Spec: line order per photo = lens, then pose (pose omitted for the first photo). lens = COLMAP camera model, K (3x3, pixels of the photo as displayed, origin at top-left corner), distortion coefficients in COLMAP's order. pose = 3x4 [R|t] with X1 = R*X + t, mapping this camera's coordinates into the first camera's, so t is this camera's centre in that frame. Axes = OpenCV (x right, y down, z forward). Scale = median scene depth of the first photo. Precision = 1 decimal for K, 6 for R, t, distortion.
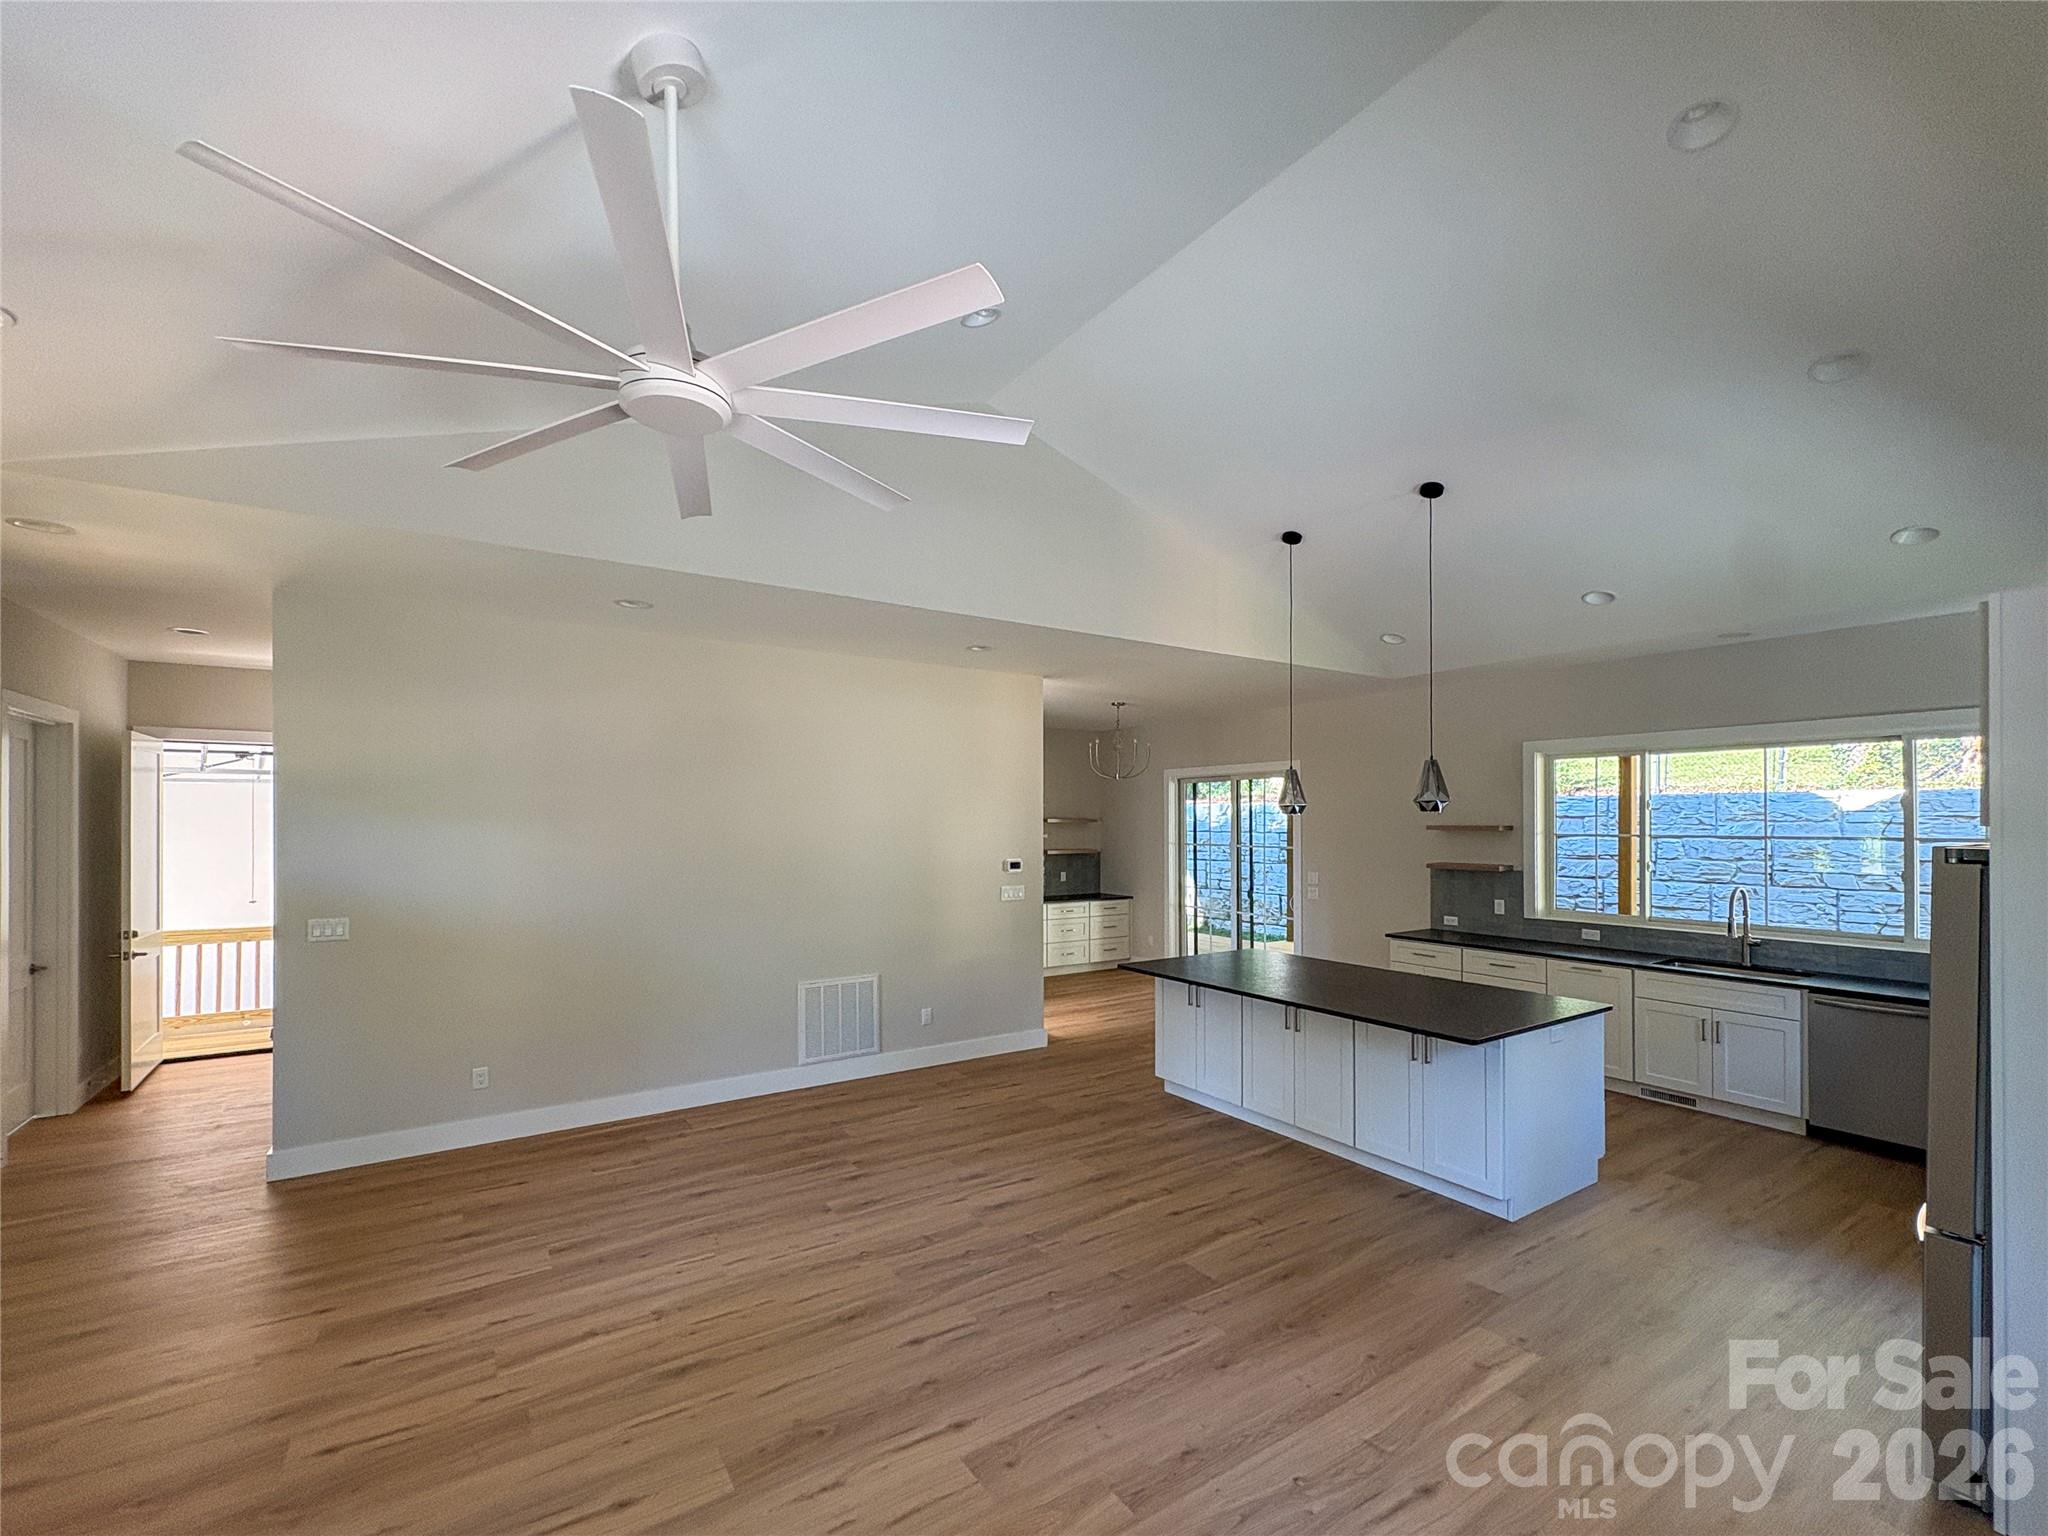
lens RADIAL K [[867.2, 0, 1020.3], [0, 867.2, 816.1], [0, 0, 1]] dist [-0.000478, -0.000115]
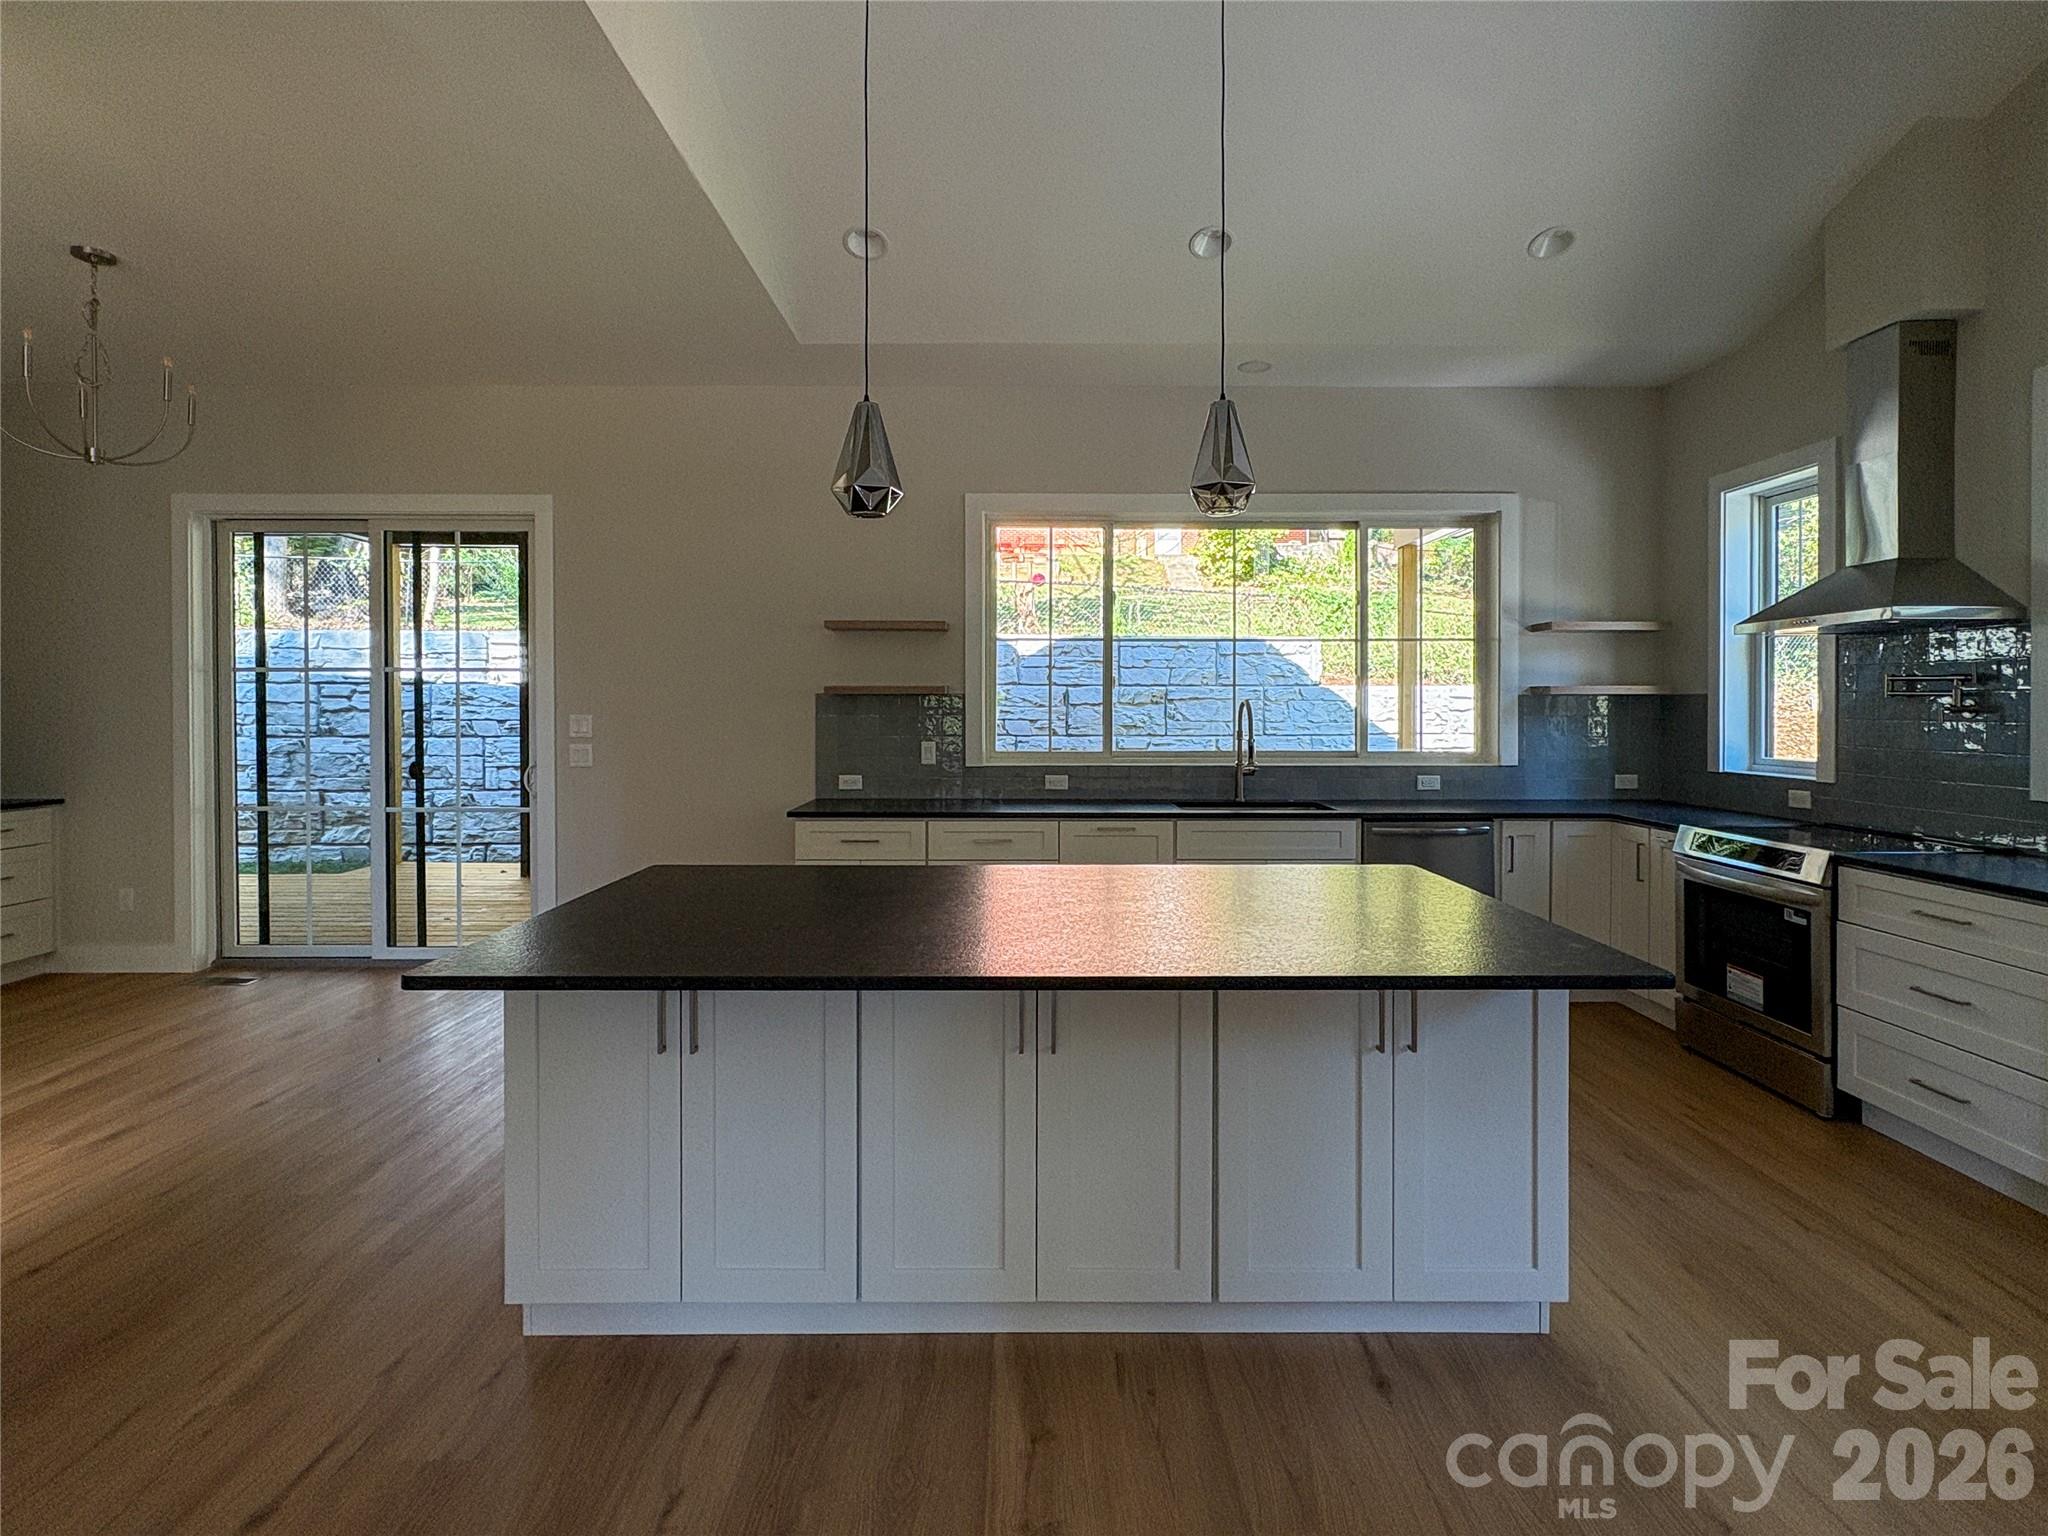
lens RADIAL K [[1053.4, 0, 1023.1], [0, 1053.4, 707.2], [0, 0, 1]] dist [0.004323, 0.000766]
pose [[0.556642, -0.005586, 0.830734, -0.045021], [-0.002007, 0.999965, 0.008069, 0.065168], [-0.830750, -0.006158, 0.556611, 0.514855]]
